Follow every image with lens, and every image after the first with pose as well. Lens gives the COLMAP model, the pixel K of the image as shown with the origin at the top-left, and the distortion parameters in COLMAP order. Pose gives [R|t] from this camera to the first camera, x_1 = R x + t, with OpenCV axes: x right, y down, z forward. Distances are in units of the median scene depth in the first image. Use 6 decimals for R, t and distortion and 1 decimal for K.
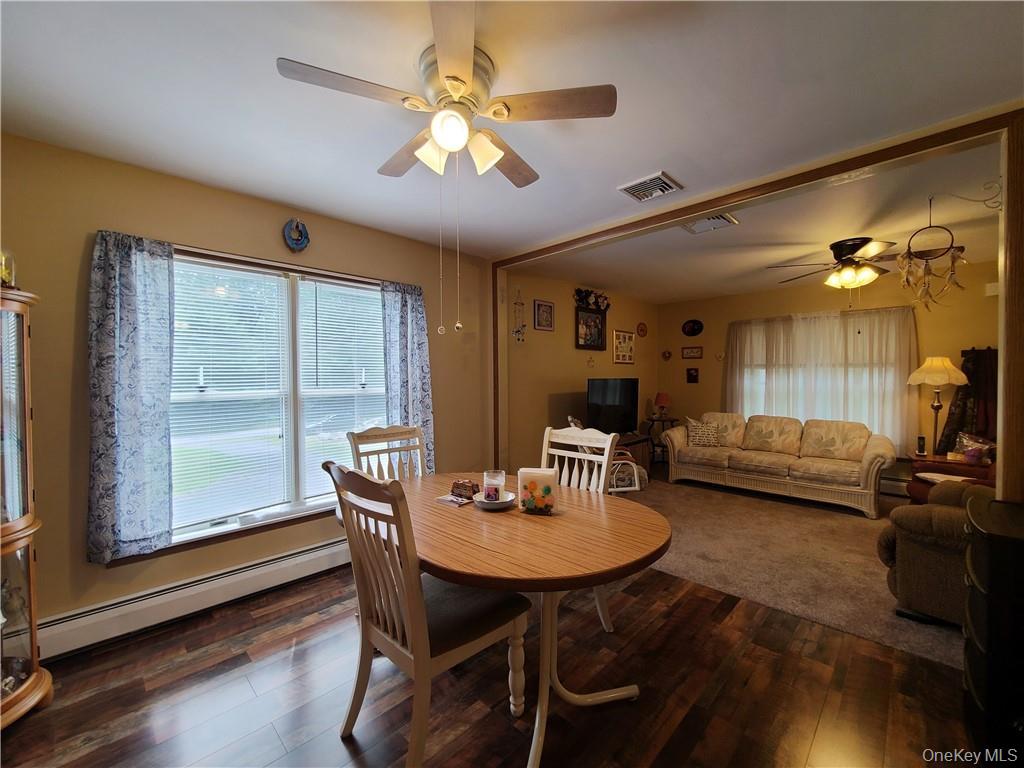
lens RADIAL K [[416.5, 0, 511.5], [0, 416.5, 382.9], [0, 0, 1]] dist [0.002109, -0.002303]
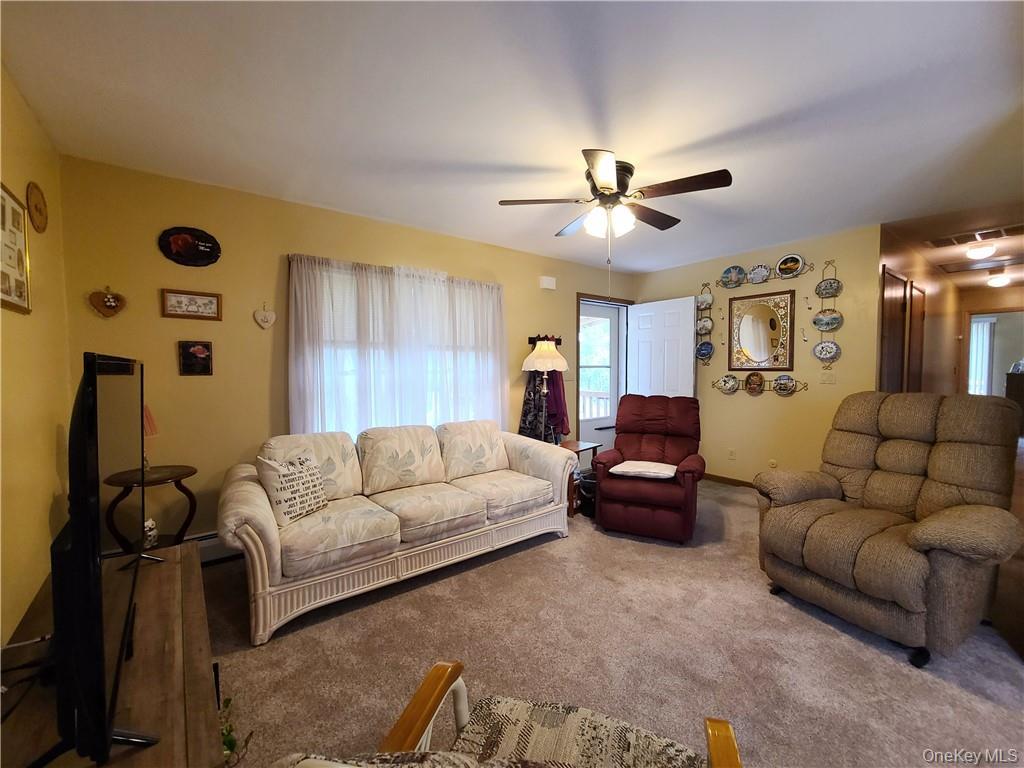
lens RADIAL K [[416.5, 0, 513.5], [0, 416.5, 381.9], [0, 0, 1]] dist [0.002109, -0.002303]
pose [[0.101441, -0.036667, 0.994166, 0.044007], [0.013173, 0.999282, 0.035511, -0.004694], [-0.994754, 0.009494, 0.101851, 0.762897]]
